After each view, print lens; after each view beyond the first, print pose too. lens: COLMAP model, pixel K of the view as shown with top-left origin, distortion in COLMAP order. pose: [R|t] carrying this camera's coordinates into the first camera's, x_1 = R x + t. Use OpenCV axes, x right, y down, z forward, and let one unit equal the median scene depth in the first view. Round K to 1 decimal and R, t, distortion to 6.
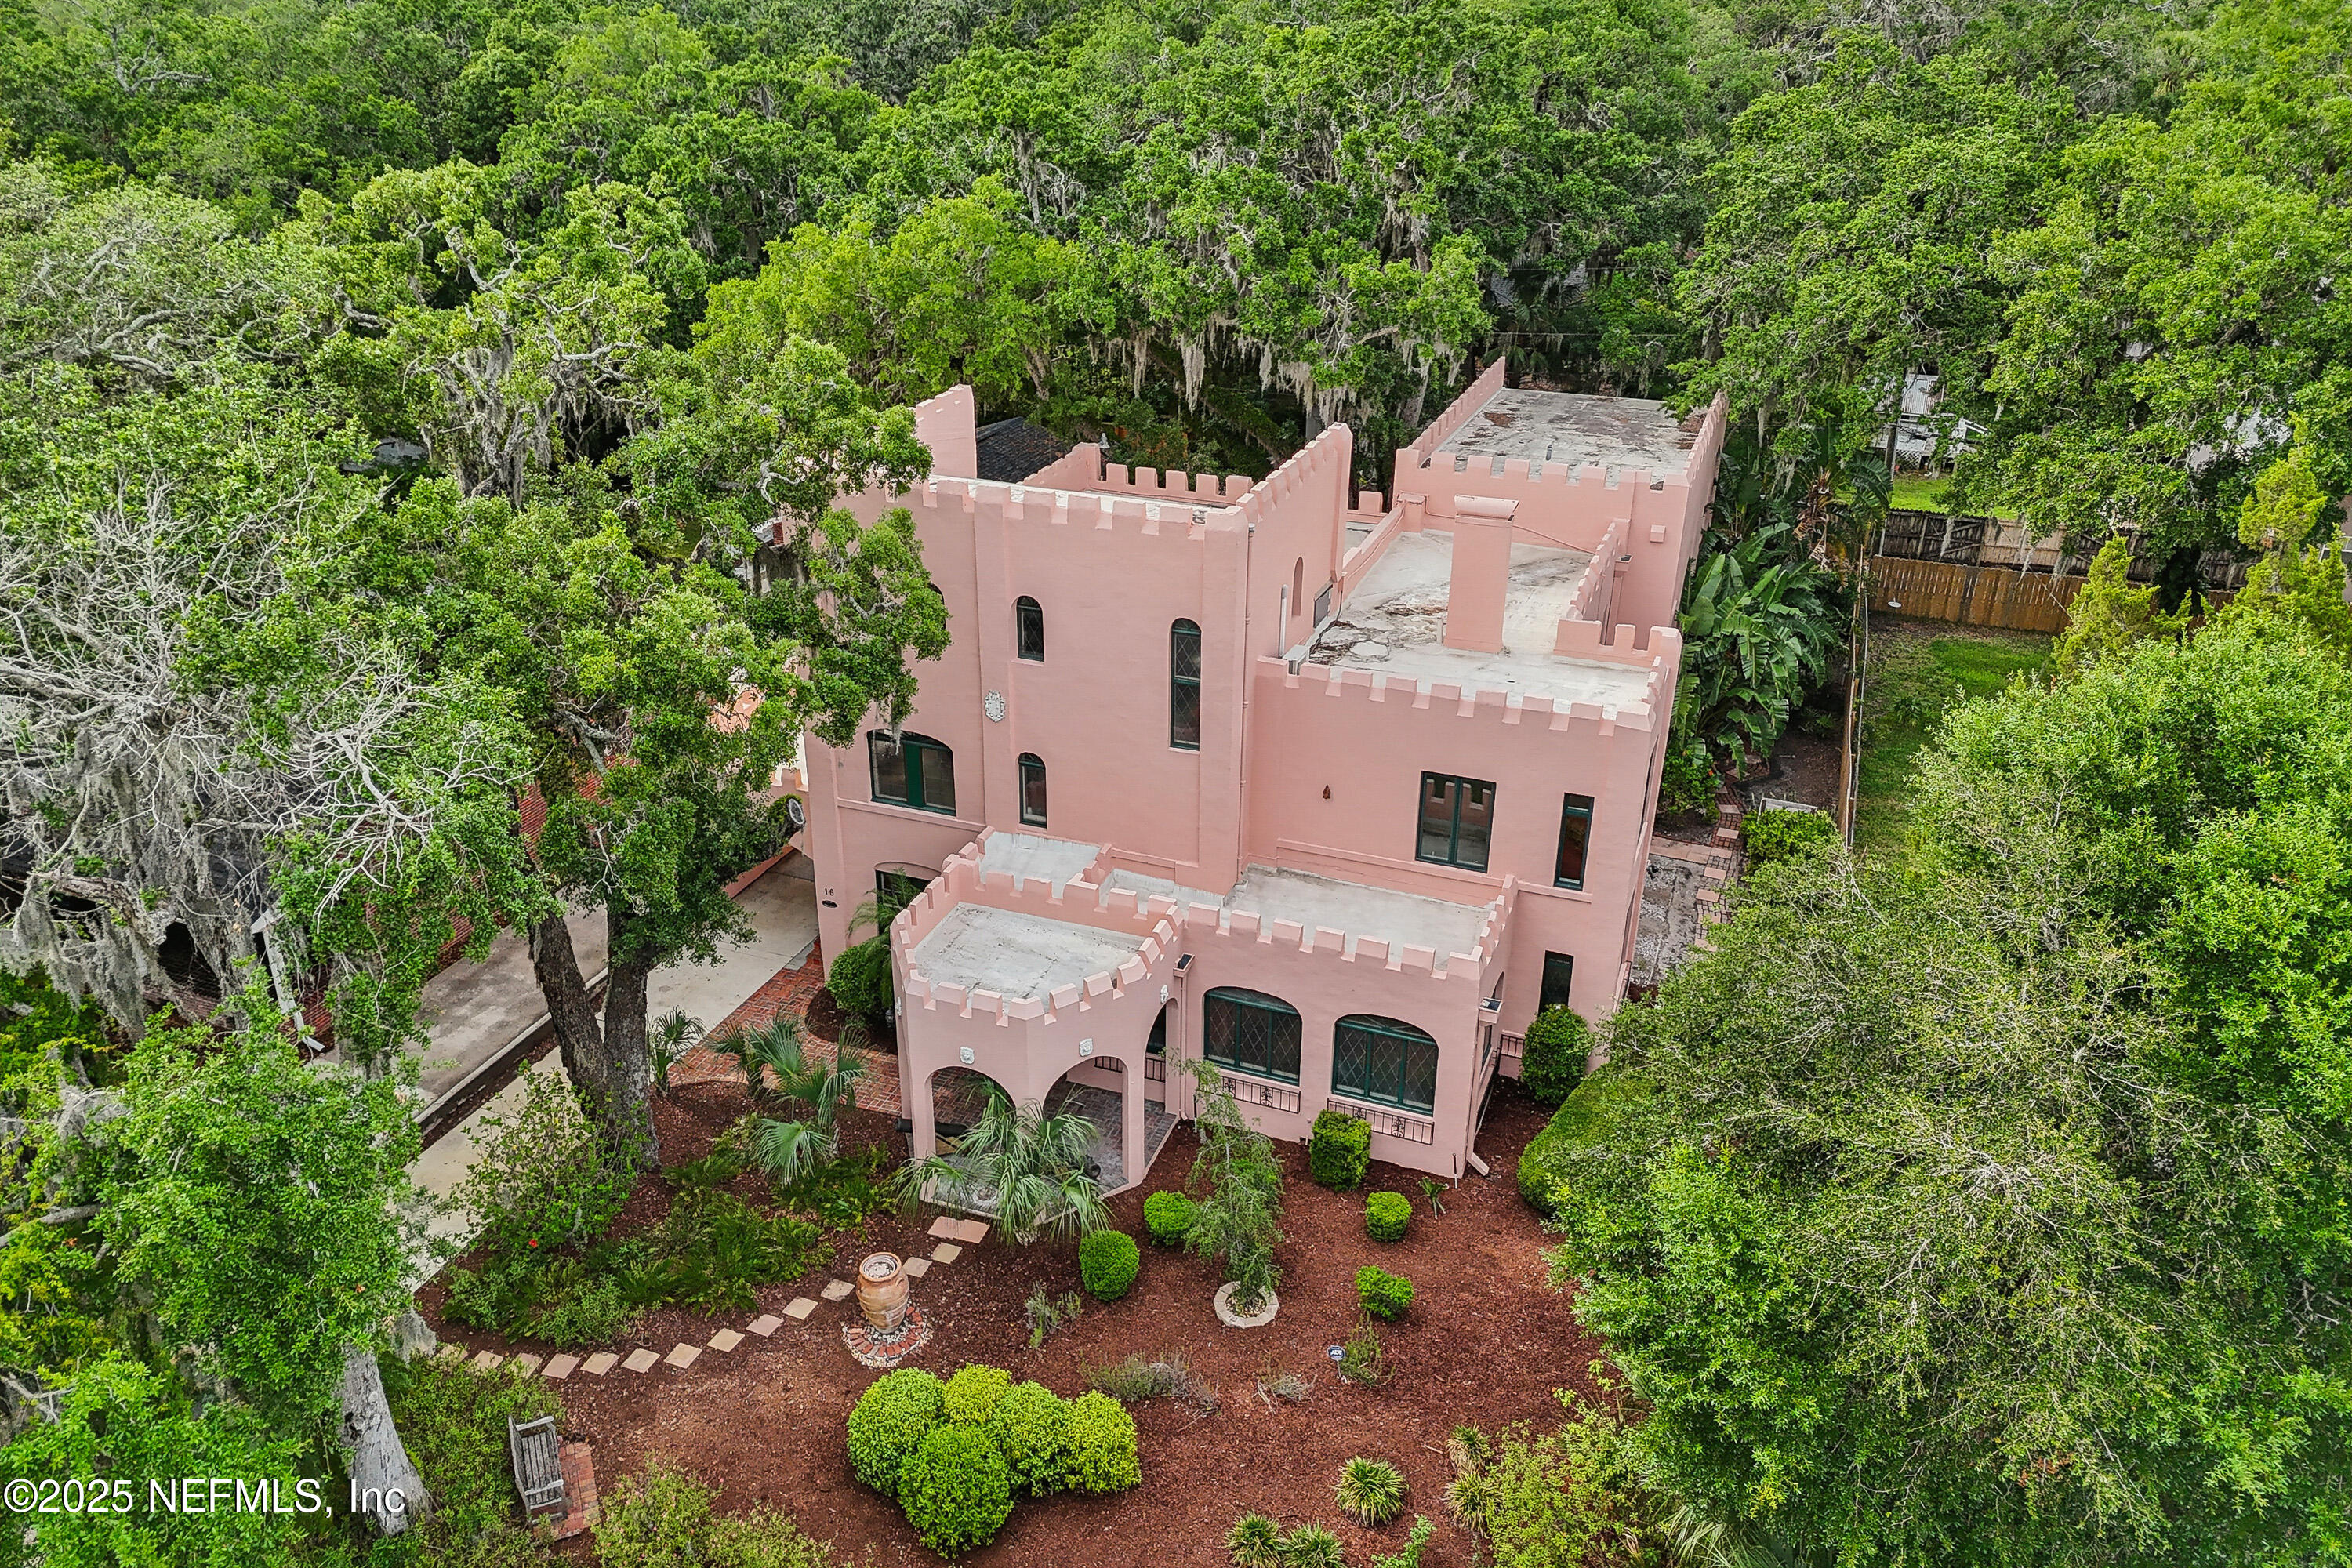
lens RADIAL K [[1703.1, 0, 1175.8], [0, 1703.1, 779.2], [0, 0, 1]] dist [0.088936, -0.082237]
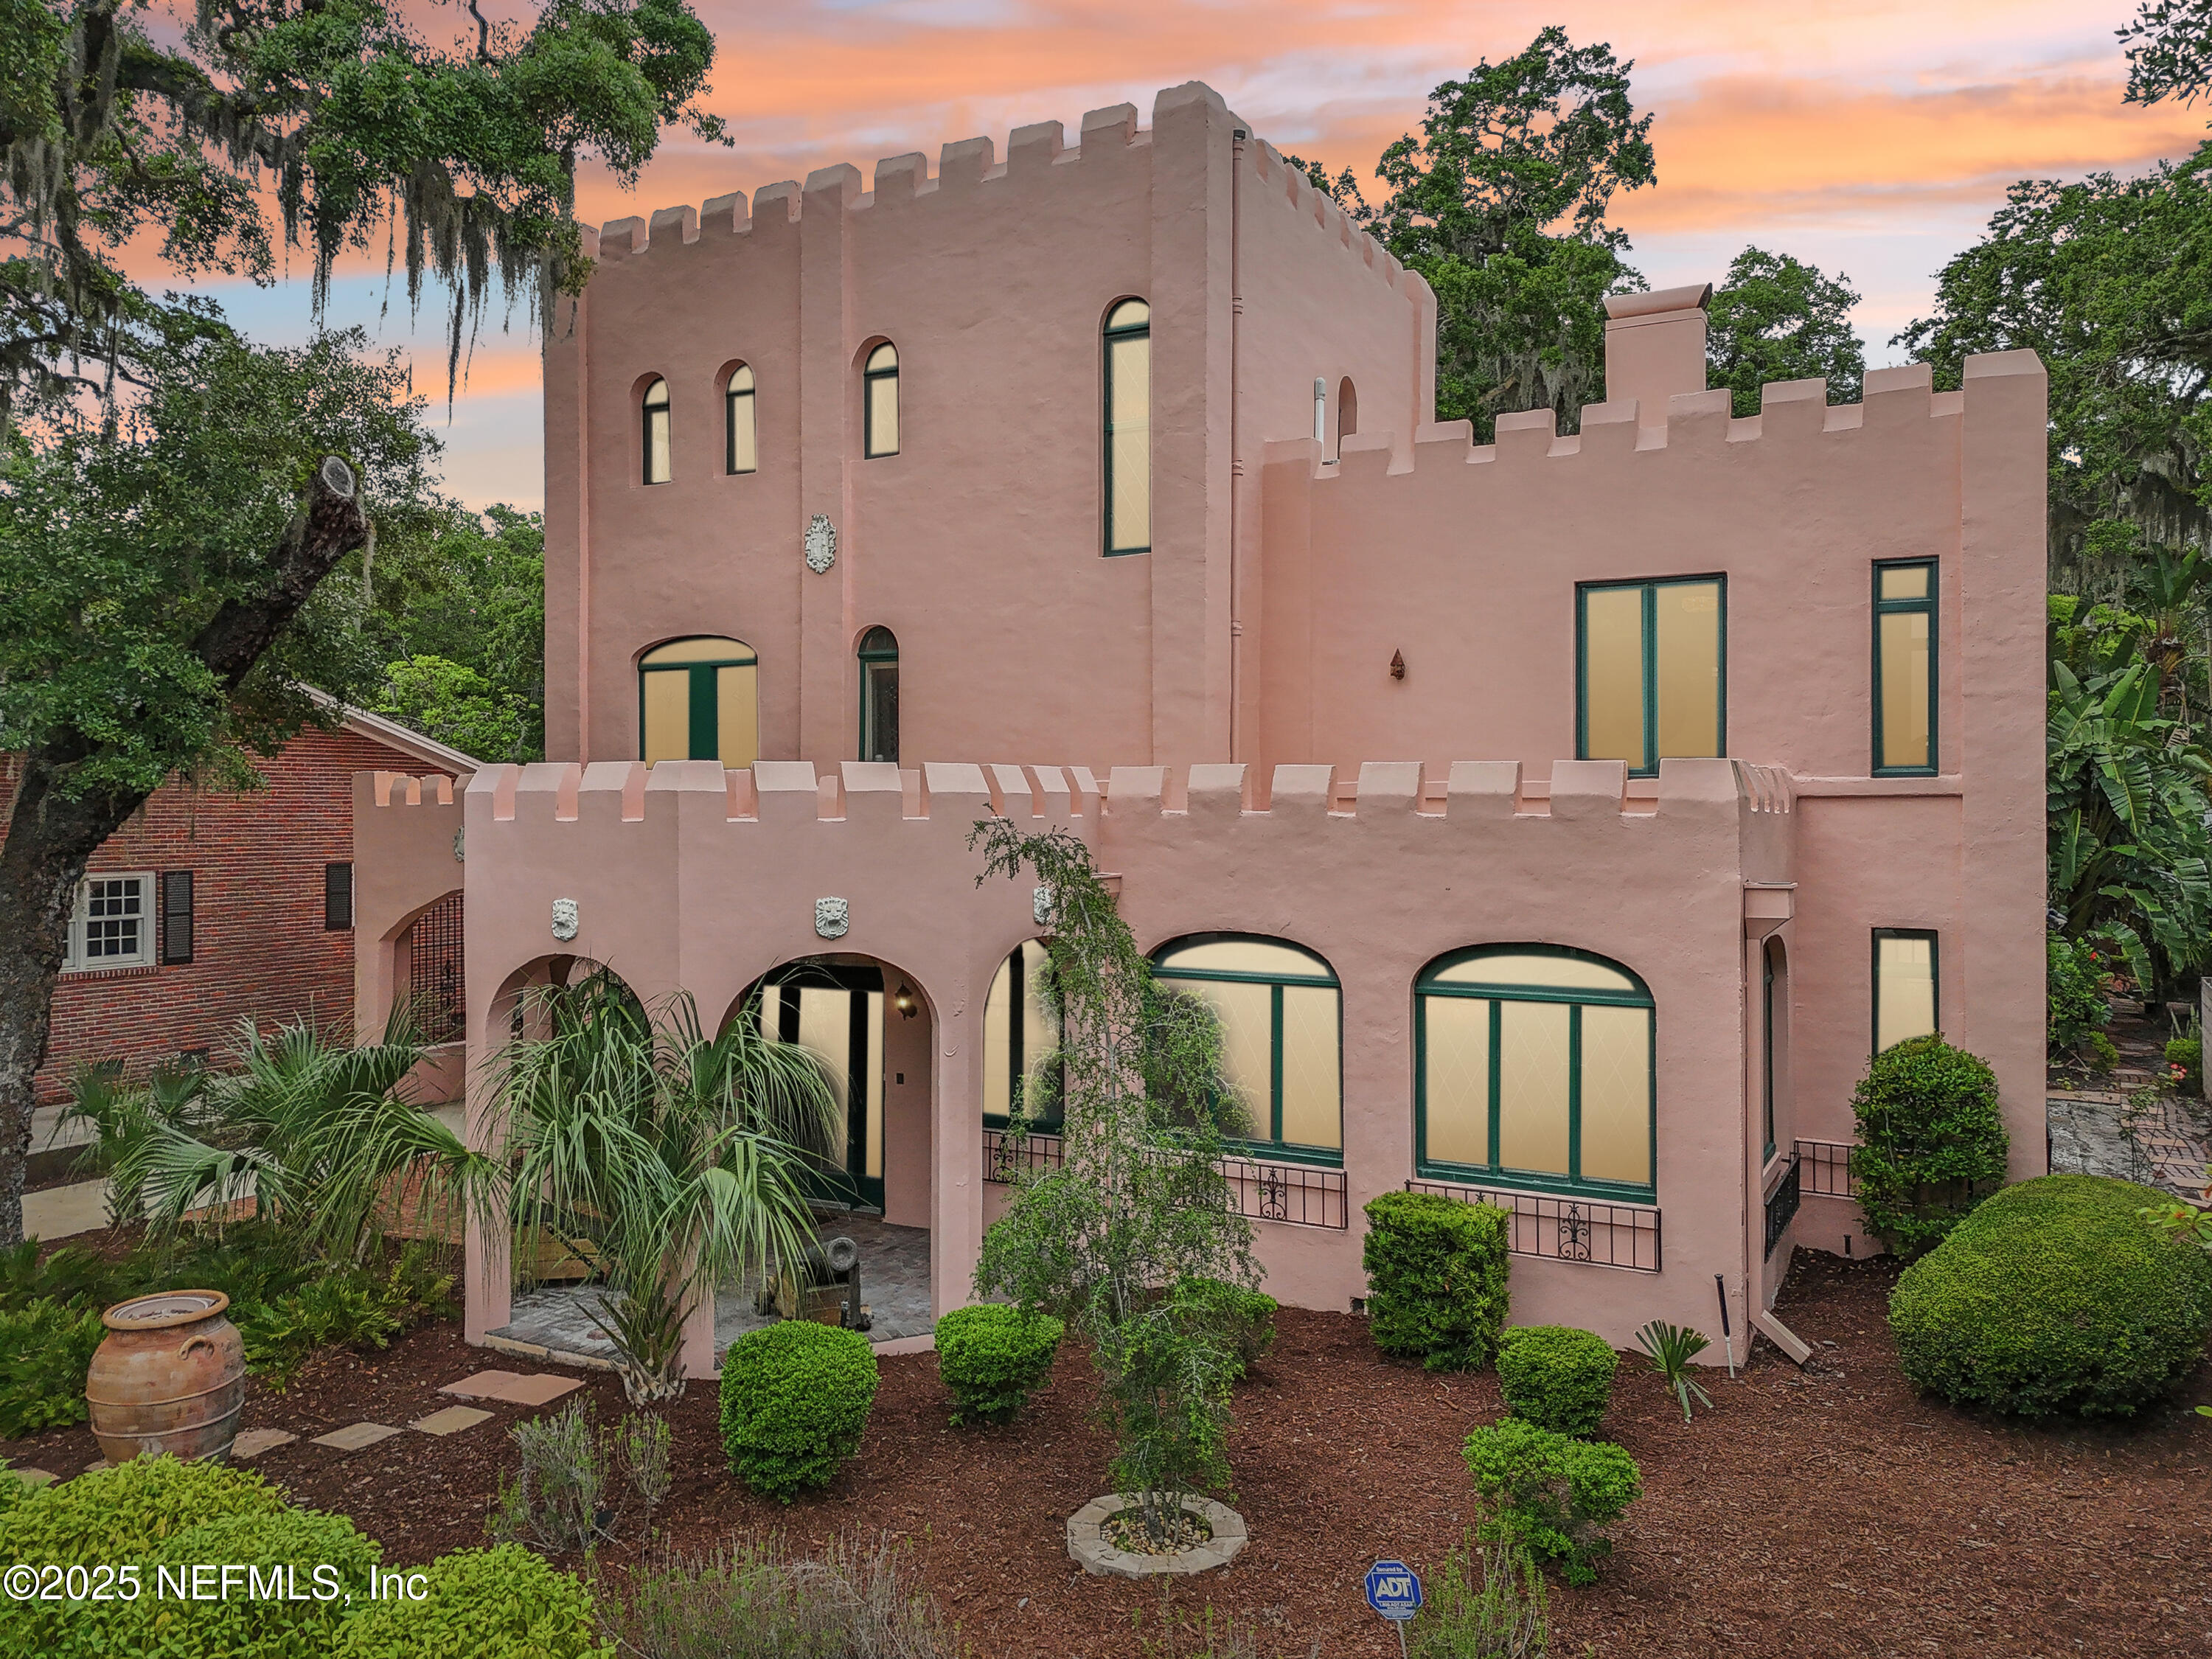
lens RADIAL K [[1632.3, 0, 1117.4], [0, 1632.3, 812.9], [0, 0, 1]] dist [0.040687, -0.001577]
pose [[0.990834, -0.009628, -0.134741, 0.068339], [-0.049321, 0.902812, -0.427197, 0.269246], [0.125759, 0.429927, 0.894062, 0.533610]]
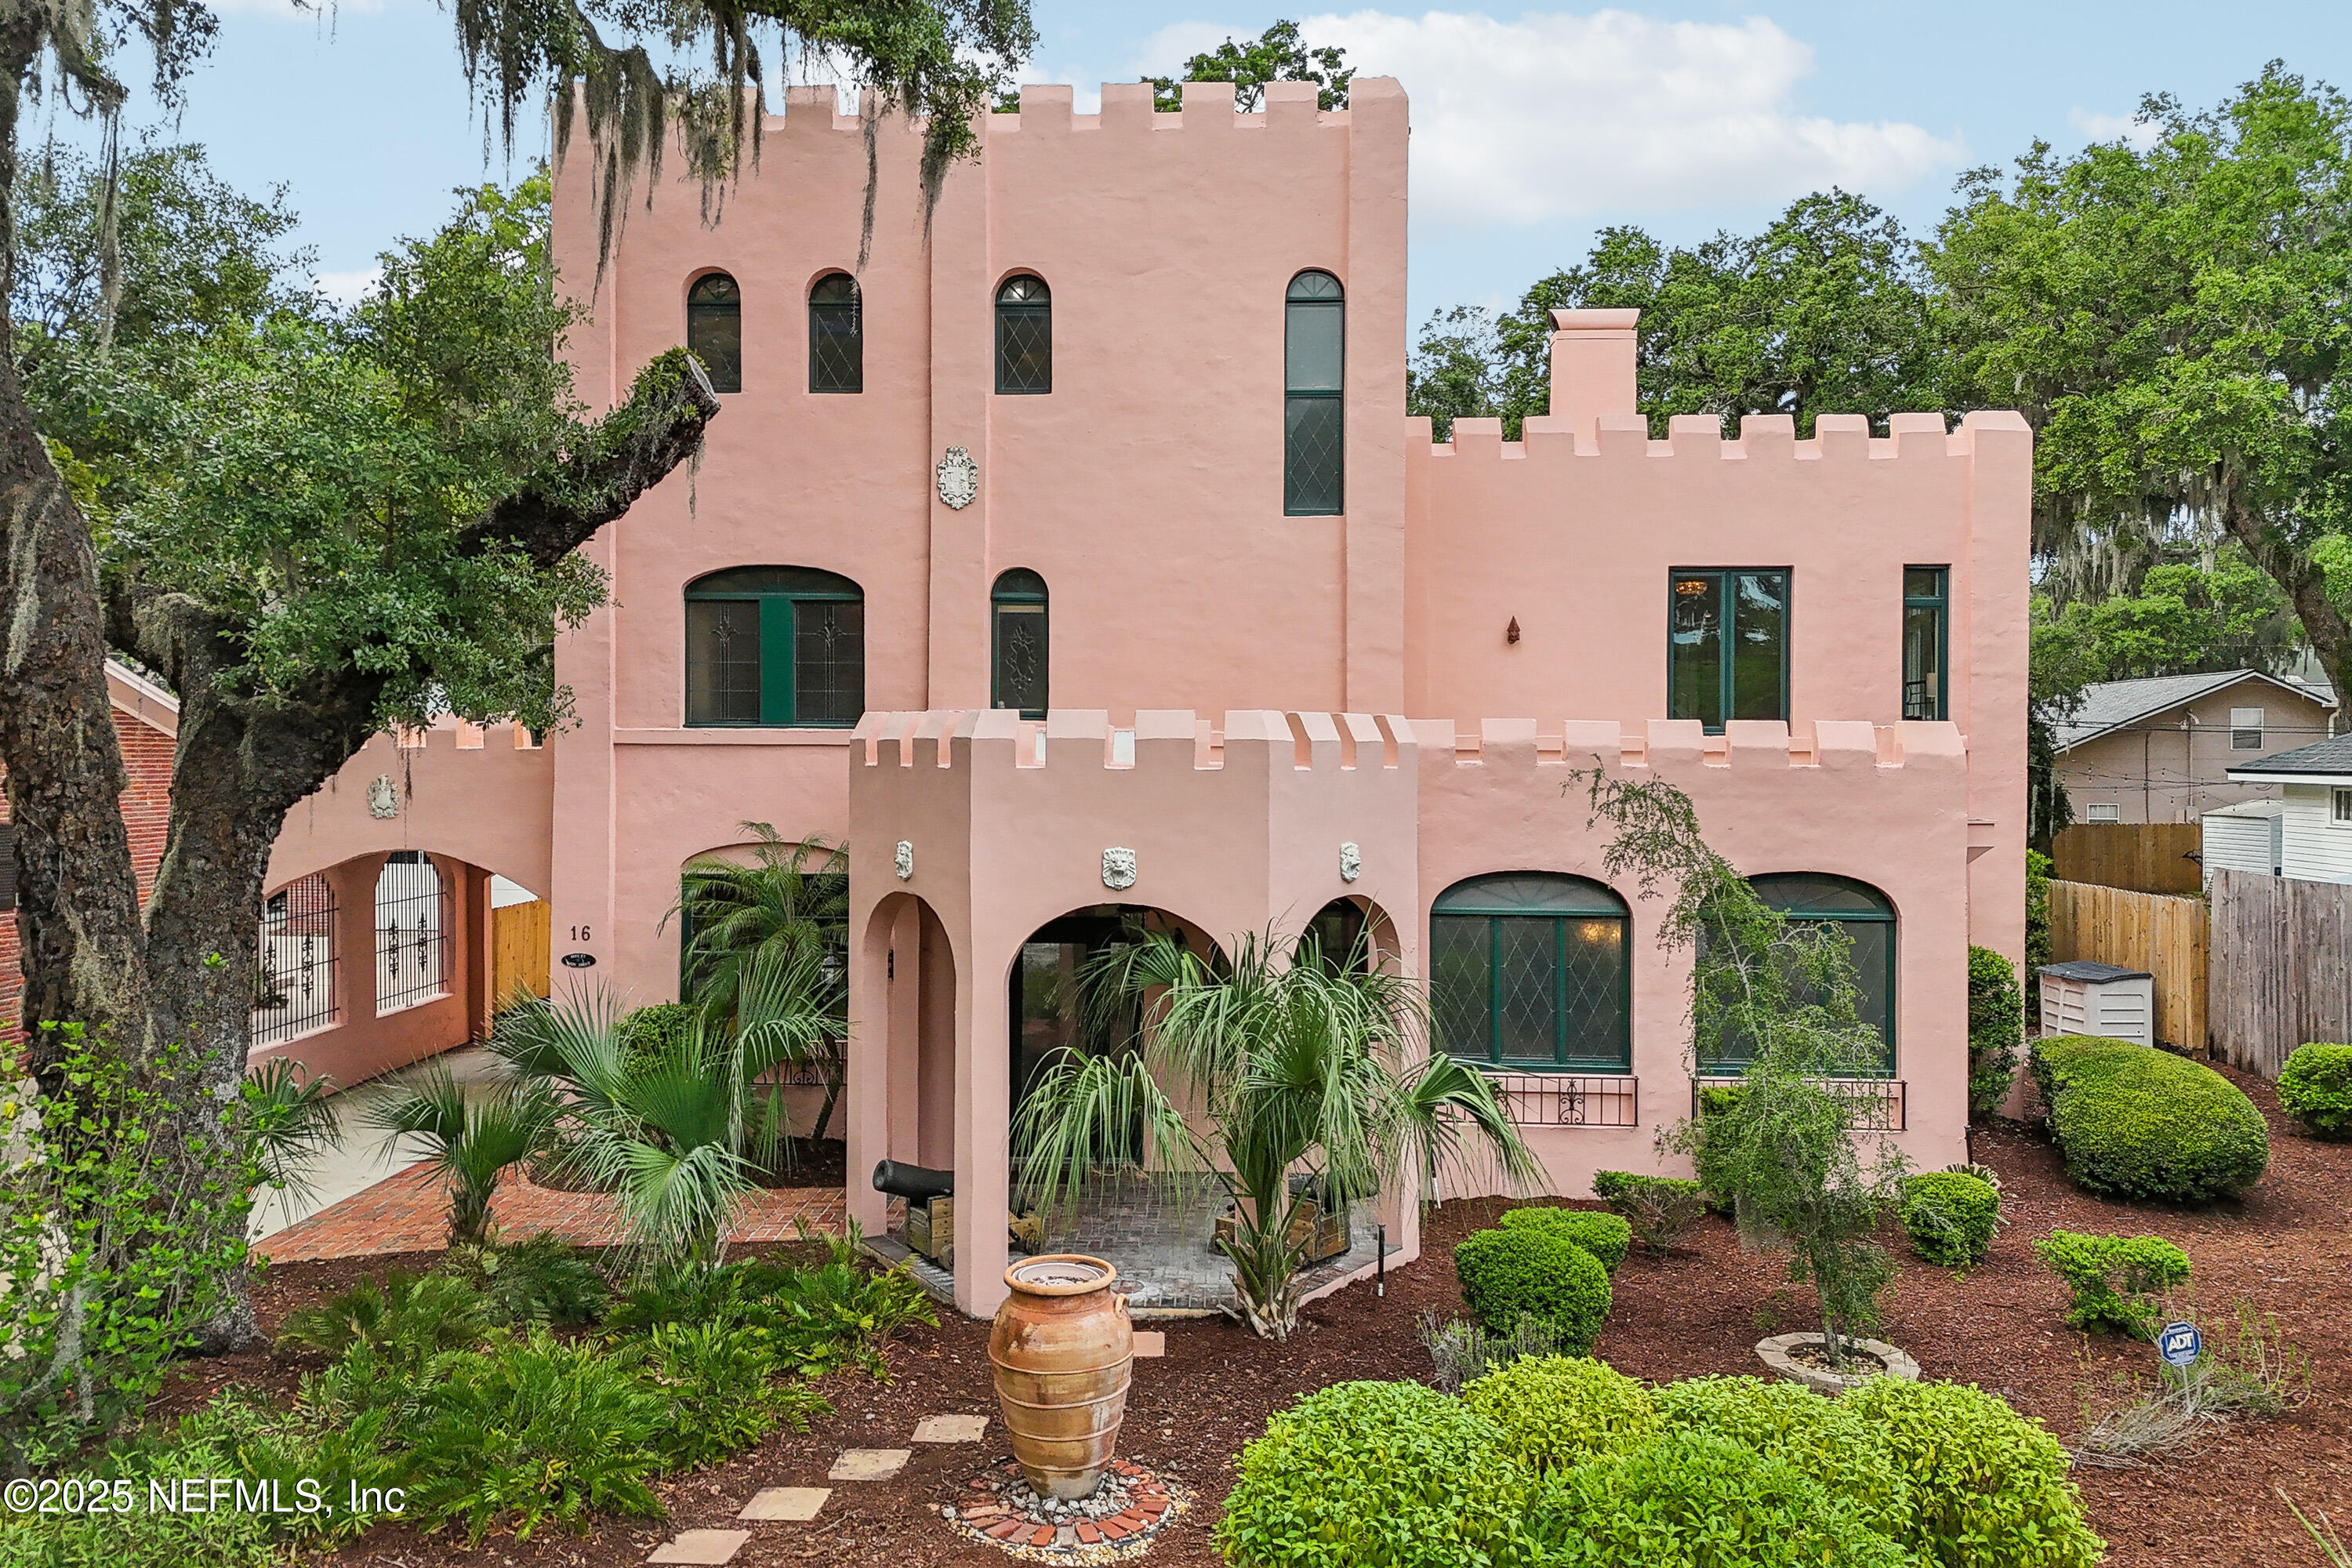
lens RADIAL K [[1755.0, 0, 1171.3], [0, 1755.0, 770.4], [0, 0, 1]] dist [0.035275, -0.007640]
pose [[0.947658, -0.007435, 0.319200, -0.217947], [0.142578, 0.904369, -0.402228, 0.277109], [-0.285684, 0.426686, 0.858093, 0.513093]]
